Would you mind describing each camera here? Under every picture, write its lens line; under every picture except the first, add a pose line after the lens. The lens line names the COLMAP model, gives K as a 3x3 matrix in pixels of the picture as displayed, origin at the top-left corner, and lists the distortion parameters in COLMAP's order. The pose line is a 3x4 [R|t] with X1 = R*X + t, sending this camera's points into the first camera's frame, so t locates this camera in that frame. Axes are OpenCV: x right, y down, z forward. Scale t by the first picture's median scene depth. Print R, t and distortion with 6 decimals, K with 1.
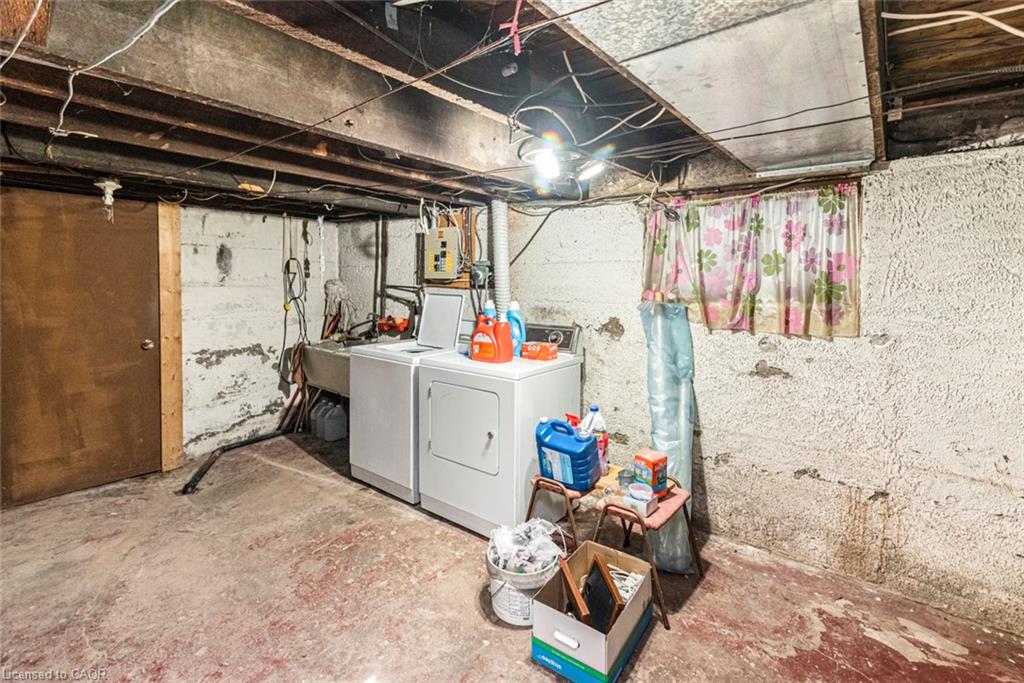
lens RADIAL K [[465.1, 0, 511.6], [0, 465.1, 330.1], [0, 0, 1]] dist [0.019040, -0.000294]
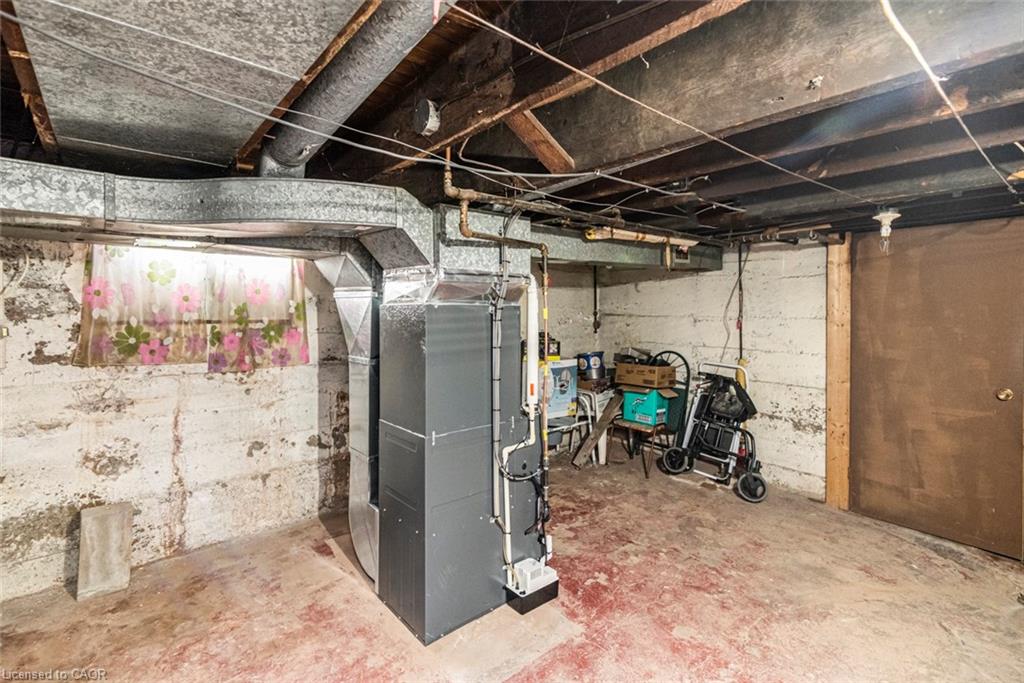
lens RADIAL K [[475.7, 0, 510.8], [0, 475.7, 334.5], [0, 0, 1]] dist [0.010788, 0.000218]
pose [[-0.196303, 0.044030, -0.979554, 0.214135], [-0.110811, 0.991596, 0.066778, -0.035710], [0.974262, 0.121654, -0.189774, 0.360037]]
